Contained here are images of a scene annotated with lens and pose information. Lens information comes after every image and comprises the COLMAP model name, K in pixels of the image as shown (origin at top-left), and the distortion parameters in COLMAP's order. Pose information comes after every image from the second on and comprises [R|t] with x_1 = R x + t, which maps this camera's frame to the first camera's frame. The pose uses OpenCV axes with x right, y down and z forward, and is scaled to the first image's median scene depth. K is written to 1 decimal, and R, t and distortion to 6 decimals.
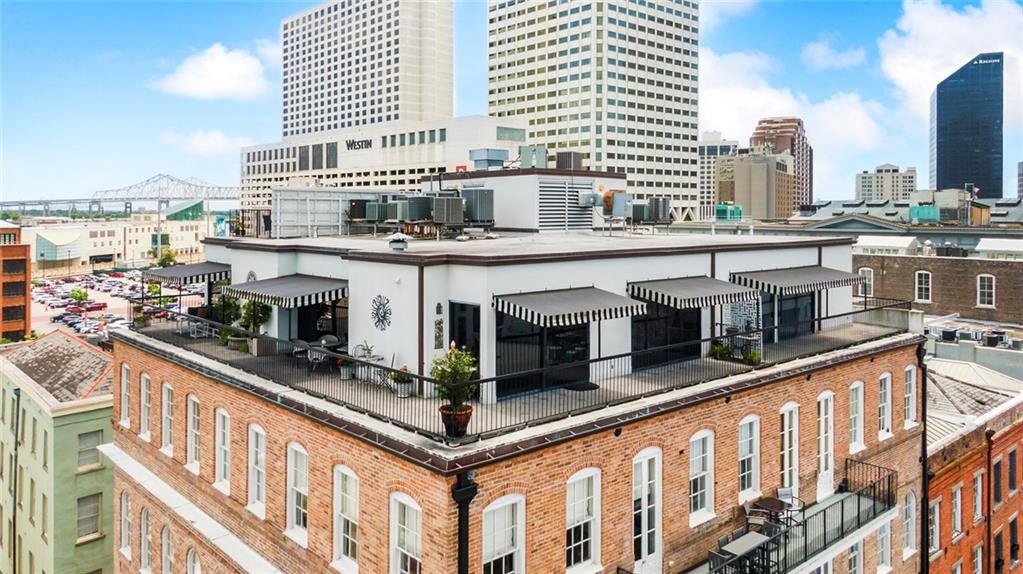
lens RADIAL K [[754.9, 0, 505.3], [0, 754.9, 211.8], [0, 0, 1]] dist [0.037489, -0.049037]
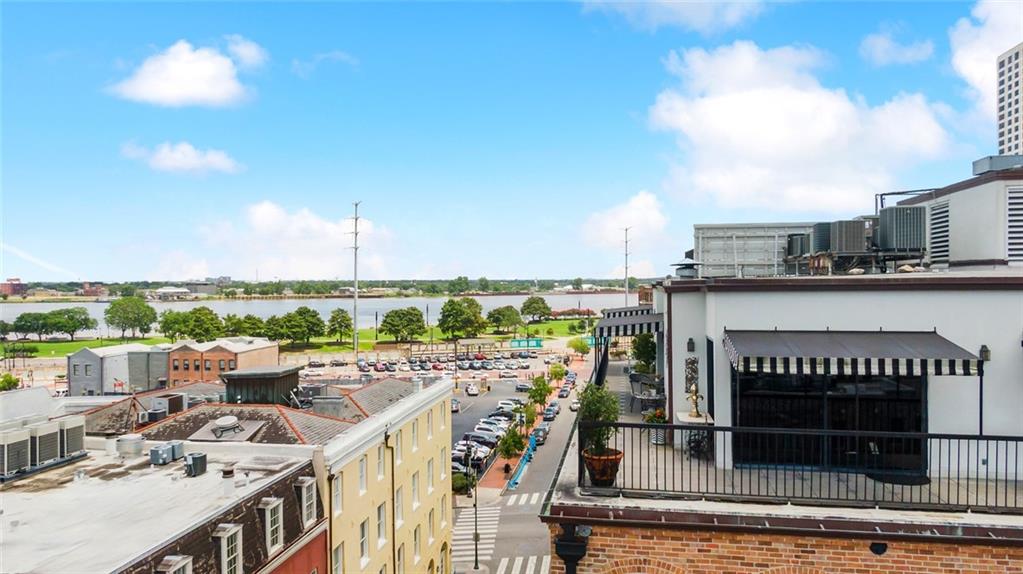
lens RADIAL K [[733.0, 0, 511.5], [0, 733.0, 287.0], [0, 0, 1]] dist [0.076110, -0.123341]
pose [[0.621634, 0.001000, -0.783307, 0.902246], [0.006113, 0.999963, 0.006128, 0.123772], [0.783284, -0.008598, 0.621604, 0.727495]]
